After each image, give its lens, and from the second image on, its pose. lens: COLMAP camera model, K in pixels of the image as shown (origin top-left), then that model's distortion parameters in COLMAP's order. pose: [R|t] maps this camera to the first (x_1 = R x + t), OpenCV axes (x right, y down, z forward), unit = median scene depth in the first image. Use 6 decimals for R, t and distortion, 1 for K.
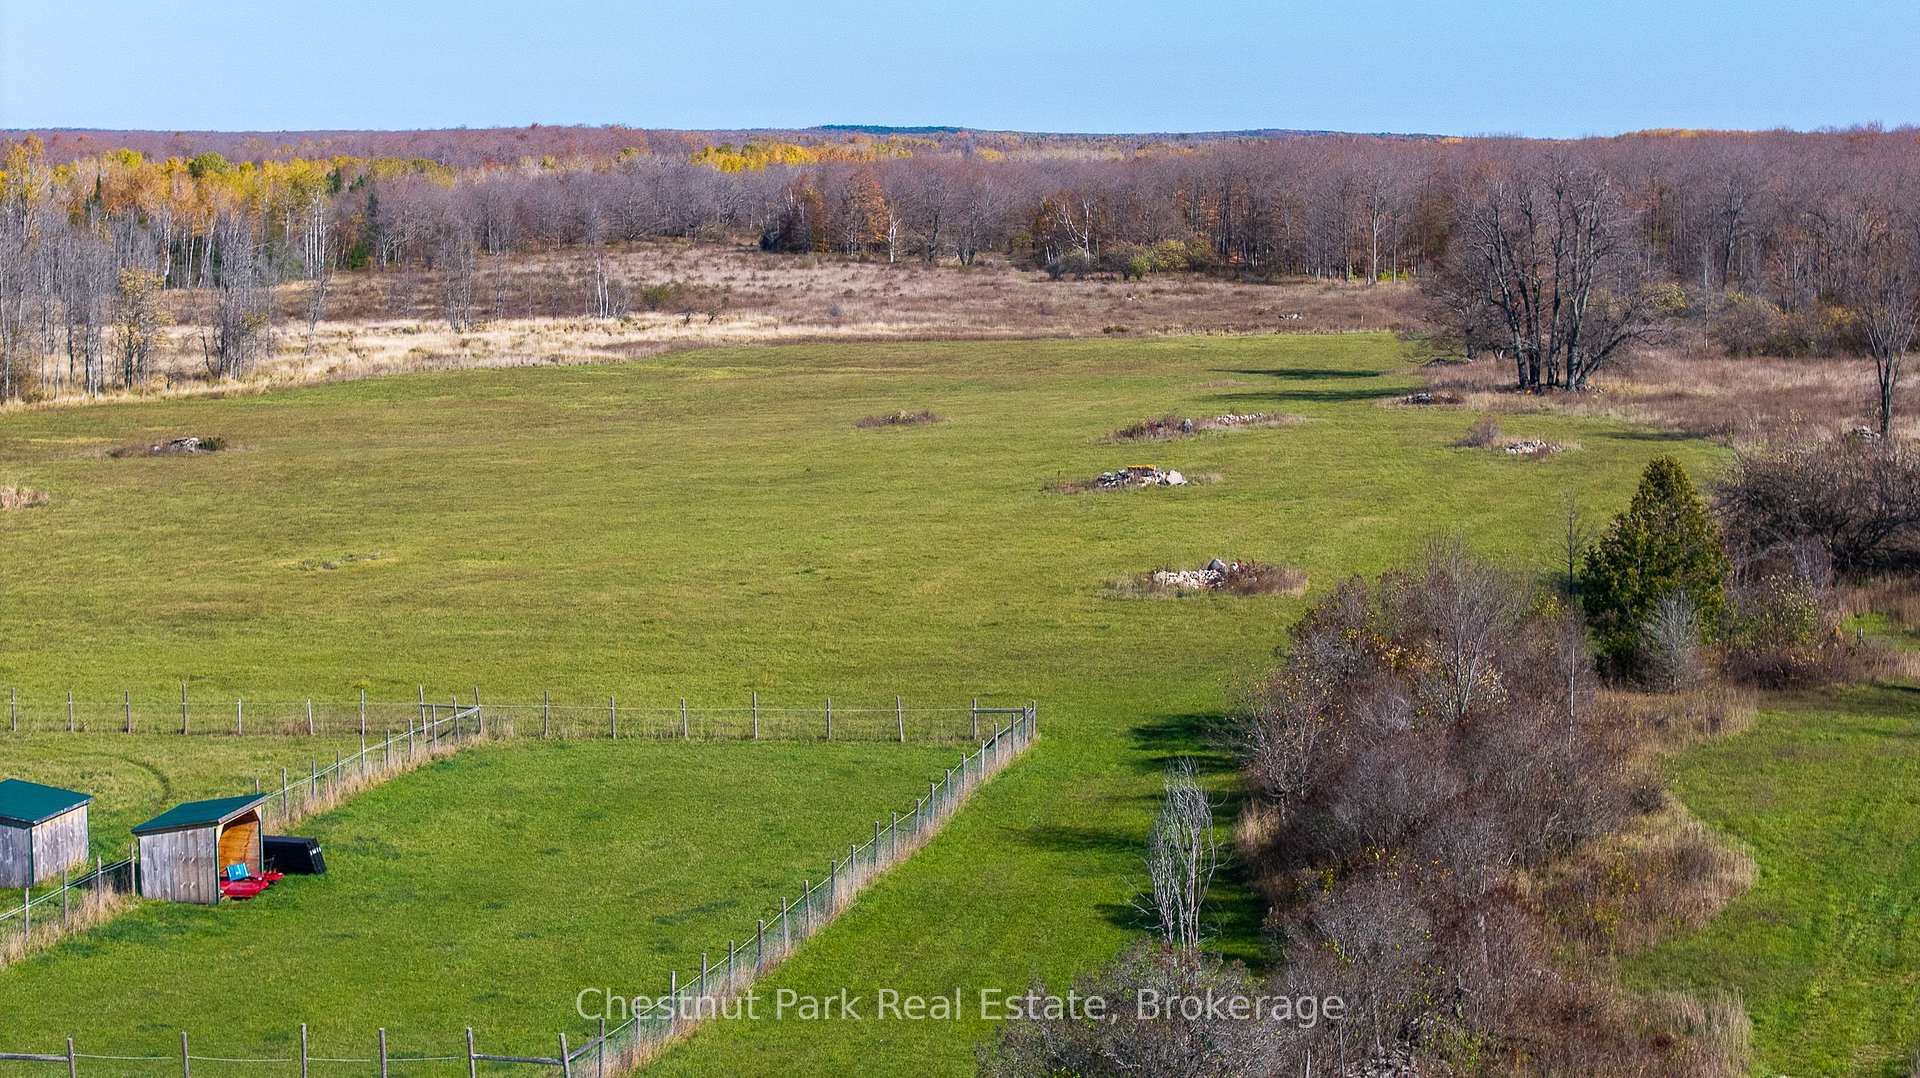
lens RADIAL K [[3975.0, 0, 960.0], [0, 3975.0, 539.0], [0, 0, 1]] dist [-0.091339, 0.136575]
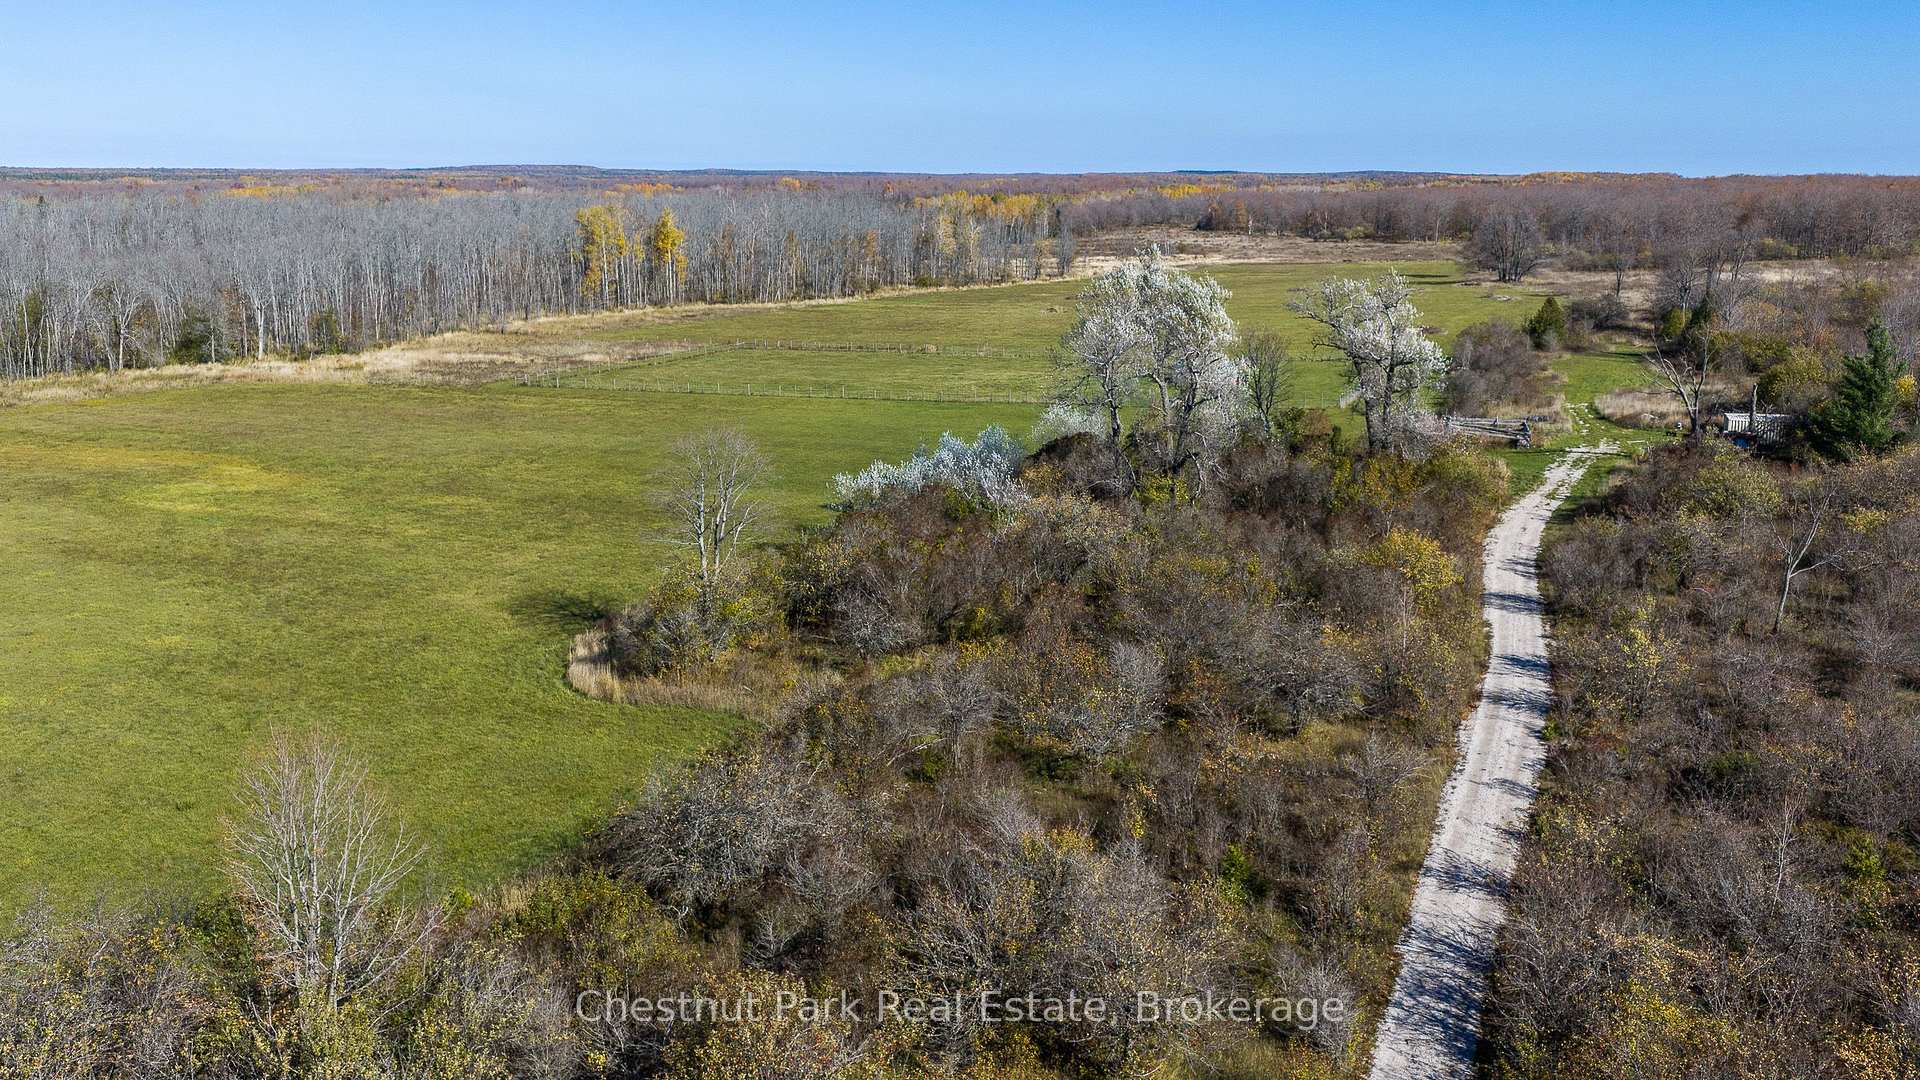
lens RADIAL K [[1629.2, 0, 953.3], [0, 1629.2, 562.6], [0, 0, 1]] dist [0.134598, -0.321423]
pose [[0.987063, 0.037579, -0.155864, -0.039888], [-0.016709, 0.990961, 0.133104, 0.008949], [0.159457, -0.128778, 0.978770, -0.205468]]
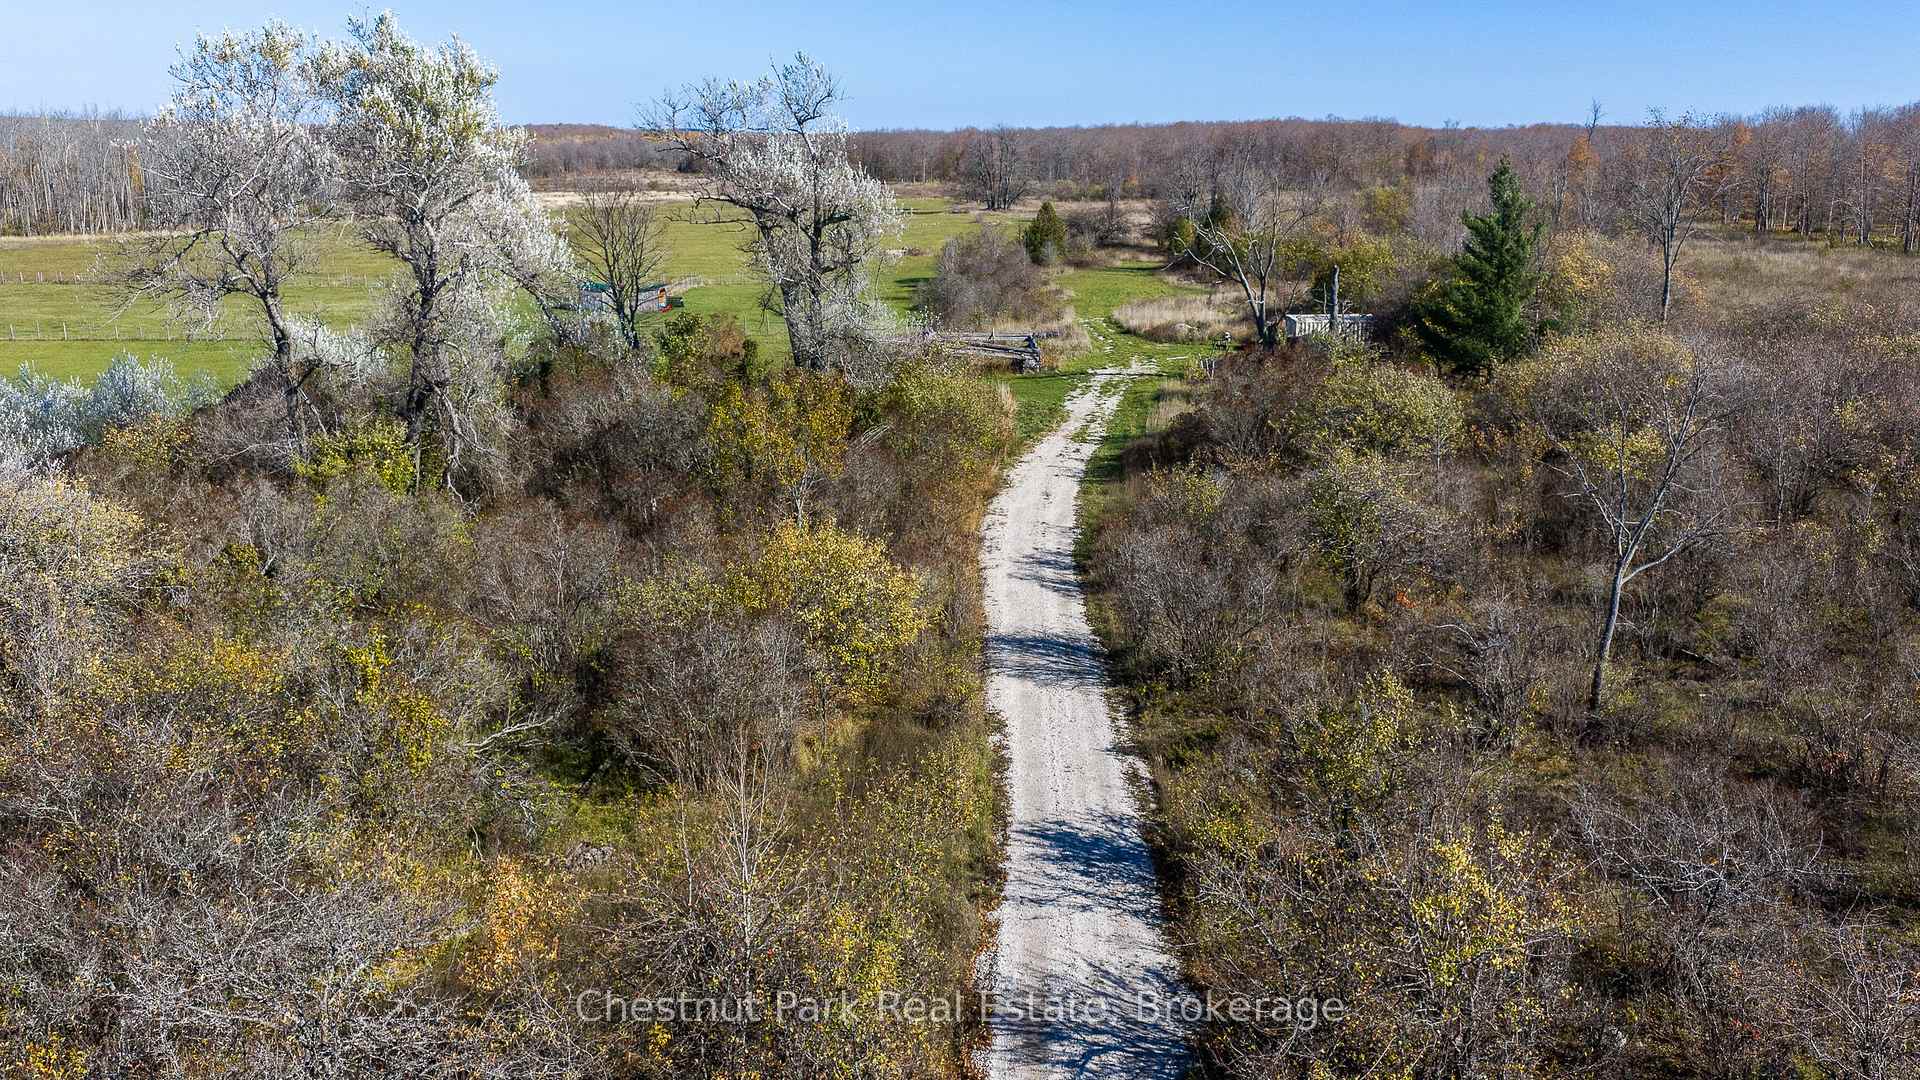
lens RADIAL K [[1629.2, 0, 953.3], [0, 1629.2, 562.6], [0, 0, 1]] dist [0.134598, -0.321423]
pose [[0.991207, -0.026104, 0.129721, -0.023855], [0.006048, 0.988260, 0.152659, 0.017827], [-0.132183, -0.150532, 0.979728, -0.107254]]
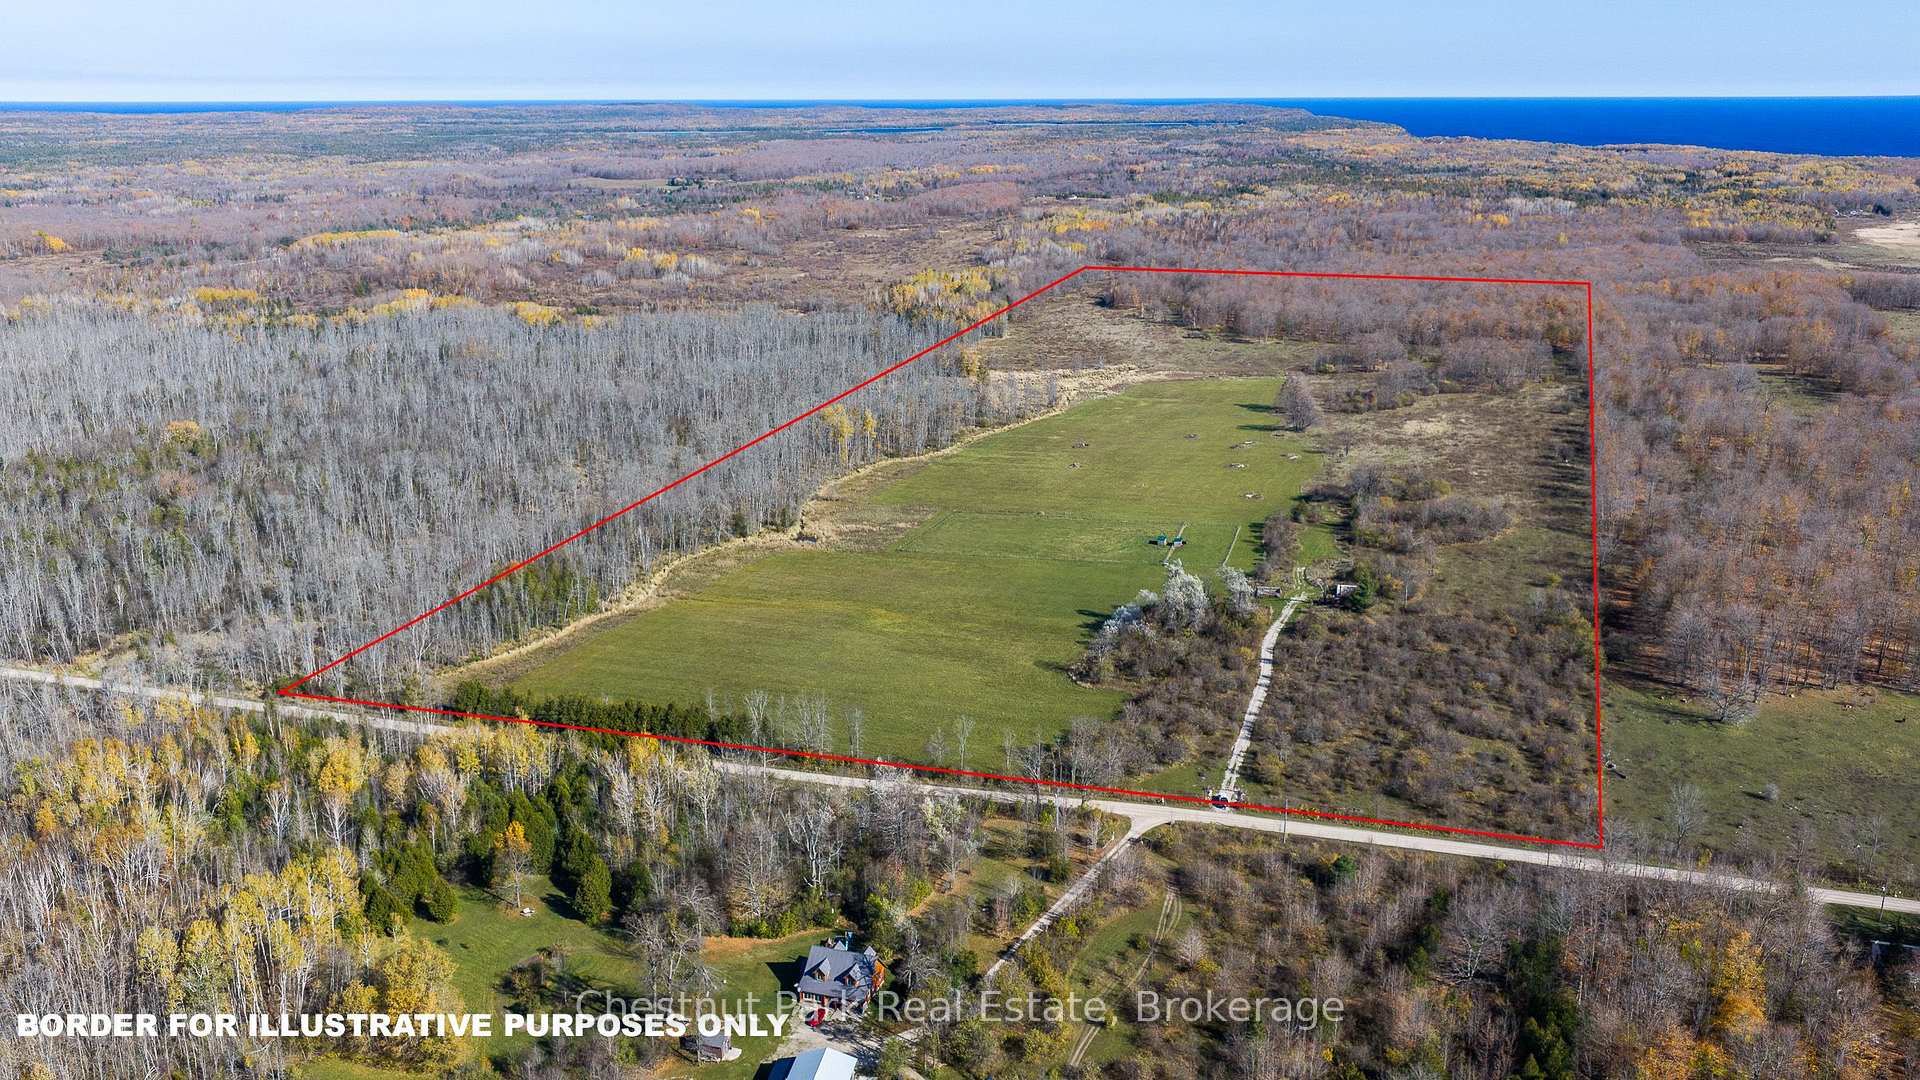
lens RADIAL K [[1651.9, 0, 963.8], [0, 1651.9, 558.1], [0, 0, 1]] dist [0.014145, 0.008605]
pose [[0.997927, 0.019438, -0.061357, -0.109319], [-0.008005, 0.983387, 0.181345, -0.162494], [0.063863, -0.180478, 0.981504, -0.833306]]
